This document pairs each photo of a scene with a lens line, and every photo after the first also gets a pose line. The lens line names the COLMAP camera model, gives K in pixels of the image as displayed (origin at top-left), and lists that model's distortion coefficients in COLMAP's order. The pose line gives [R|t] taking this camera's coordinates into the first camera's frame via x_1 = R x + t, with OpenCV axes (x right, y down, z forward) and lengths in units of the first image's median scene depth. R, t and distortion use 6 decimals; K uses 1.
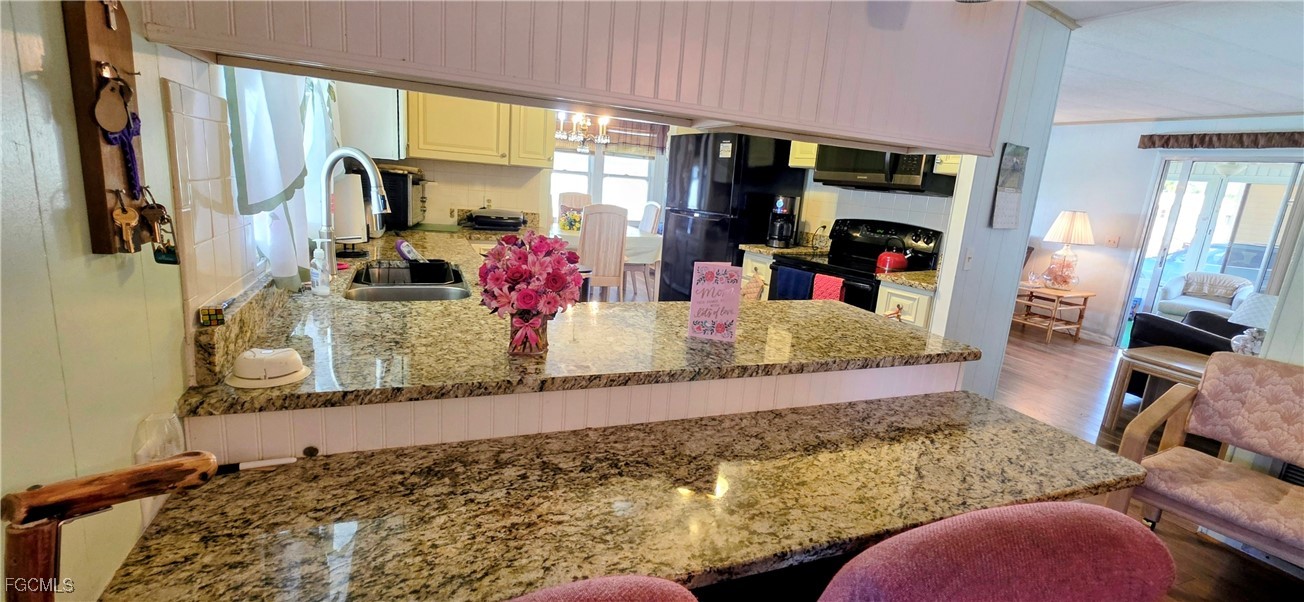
lens RADIAL K [[559.2, 0, 655.2], [0, 559.2, 297.5], [0, 0, 1]] dist [0.000691, 0.000412]
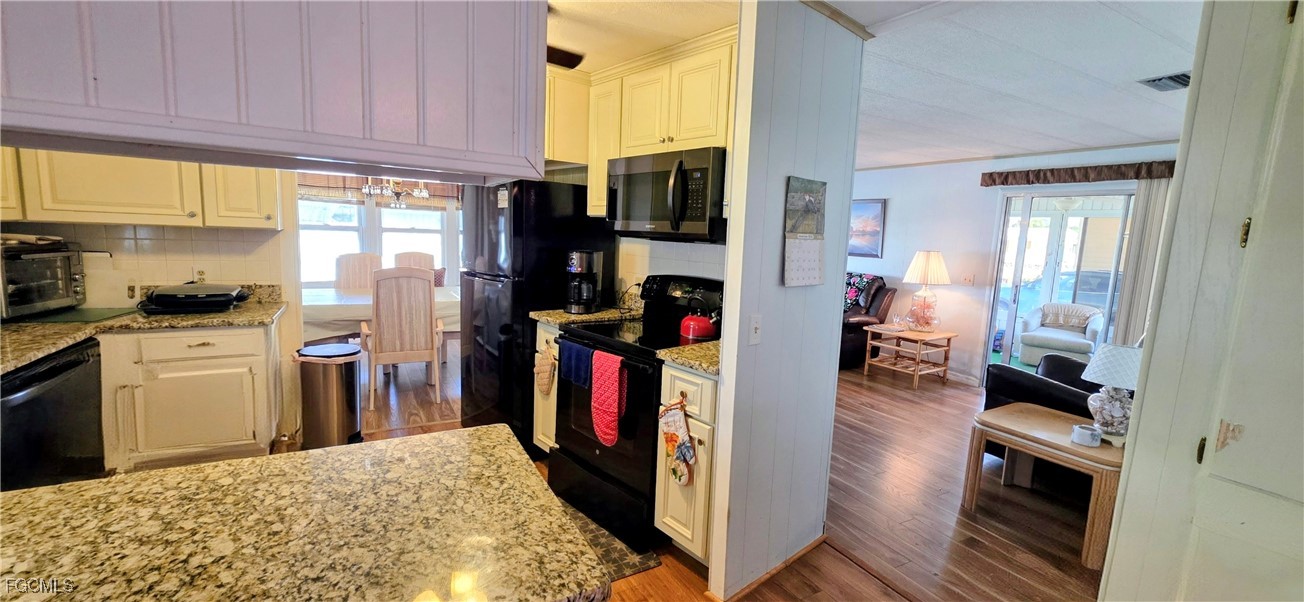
lens RADIAL K [[519.9, 0, 653.2], [0, 519.9, 298.2], [0, 0, 1]] dist [0.005020, 0.000574]
pose [[0.992653, -0.051185, 0.109637, 0.235082], [0.059760, 0.995284, -0.076410, -0.044030], [-0.105209, 0.082400, 0.991030, 0.216421]]
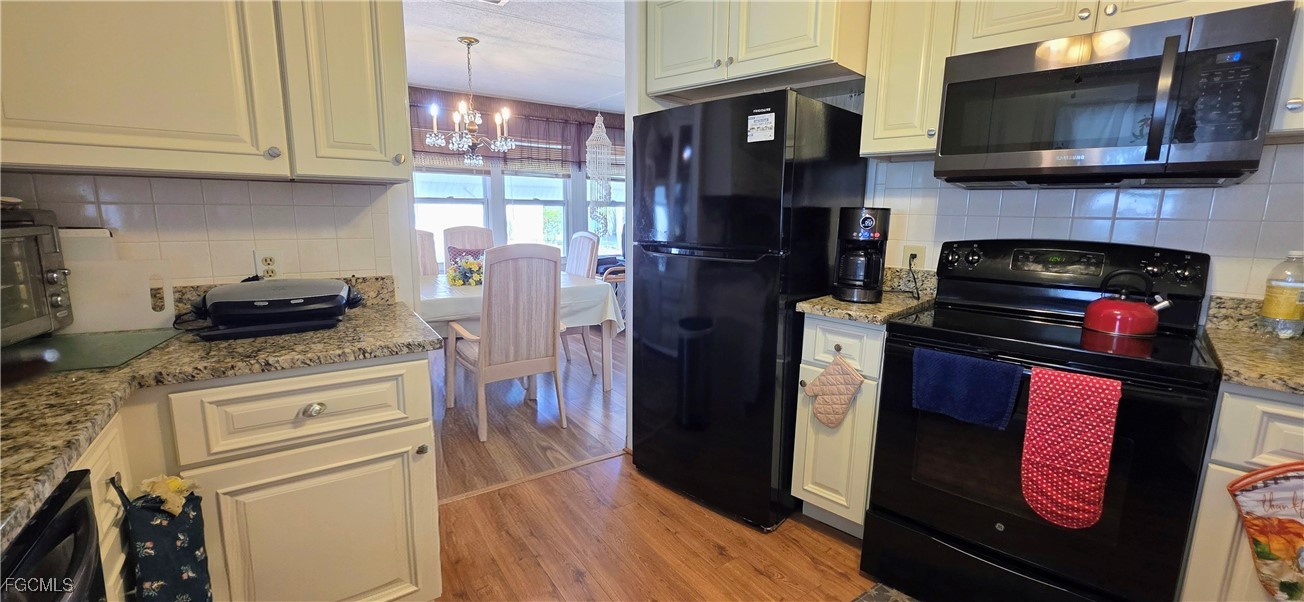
lens RADIAL K [[519.9, 0, 658.1], [0, 519.9, 298.0], [0, 0, 1]] dist [0.005020, 0.000574]
pose [[0.976500, -0.097547, 0.192177, -0.069907], [0.103600, 0.994383, -0.021683, -0.097627], [-0.188982, 0.041083, 0.981121, 0.510327]]
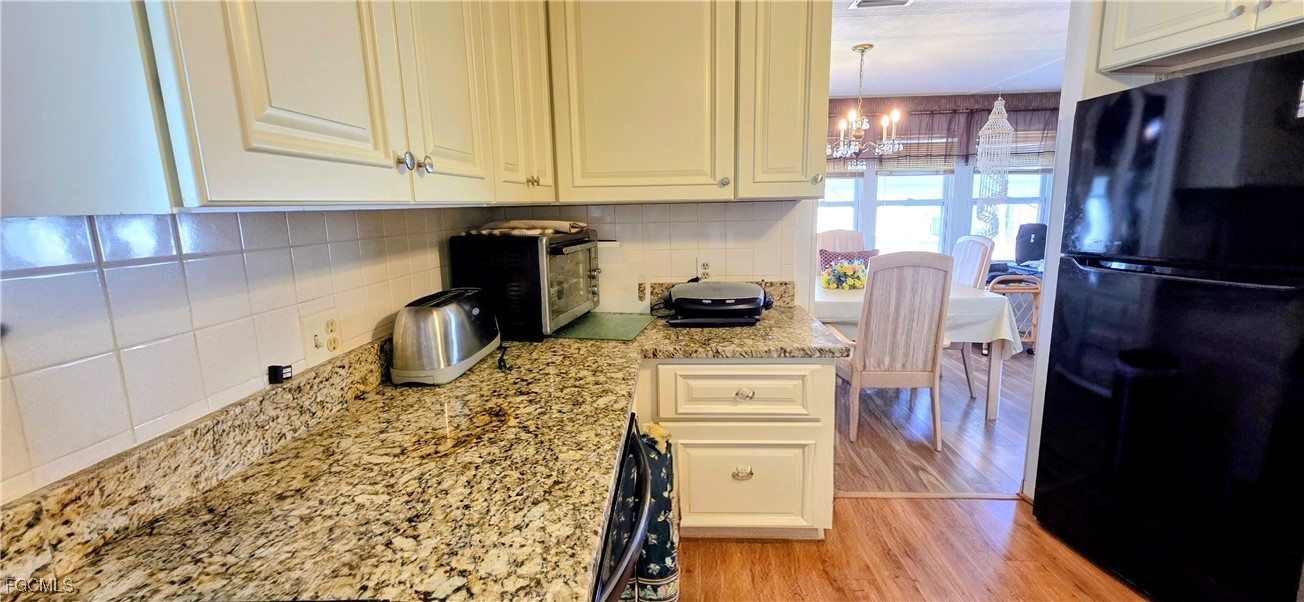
lens RADIAL K [[519.9, 0, 661.2], [0, 519.9, 297.8], [0, 0, 1]] dist [0.005020, 0.000574]
pose [[0.904440, -0.024029, -0.425924, -0.109159], [0.002052, 0.998646, -0.051984, -0.109069], [0.426597, 0.046143, 0.903264, 0.487836]]
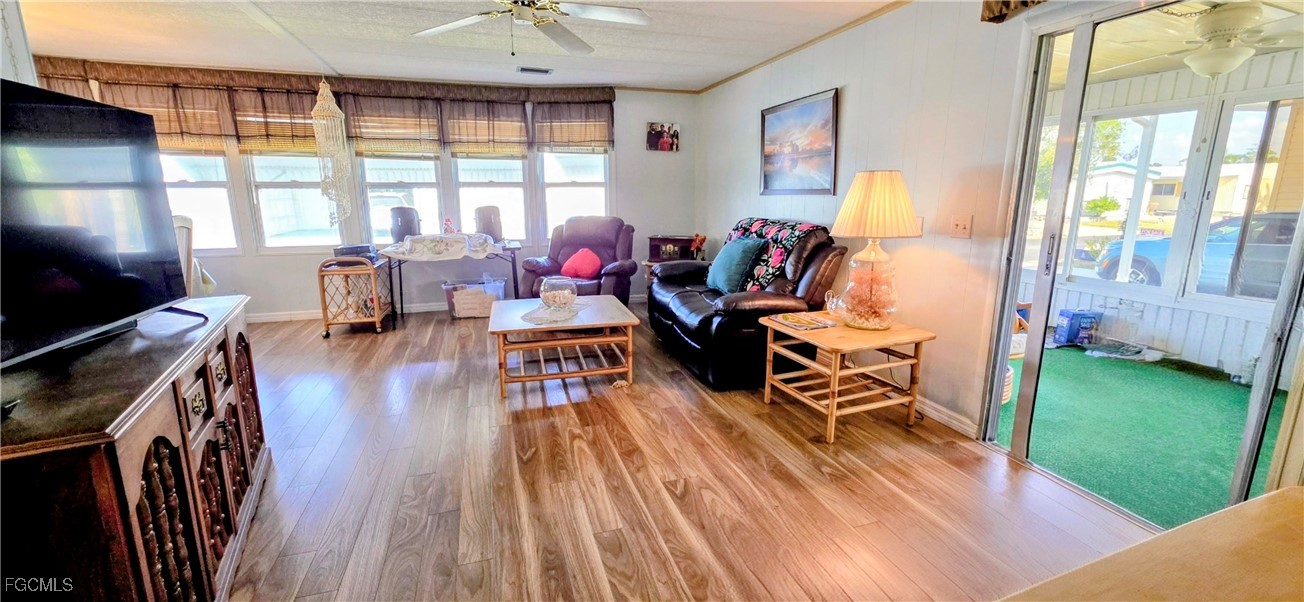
lens RADIAL K [[519.9, 0, 668.1], [0, 519.9, 290.4], [0, 0, 1]] dist [0.005020, 0.000574]
pose [[0.994034, -0.066518, -0.086435, 0.851805], [0.064560, 0.997594, -0.025260, -0.070267], [0.087907, 0.019529, 0.995937, 0.741084]]
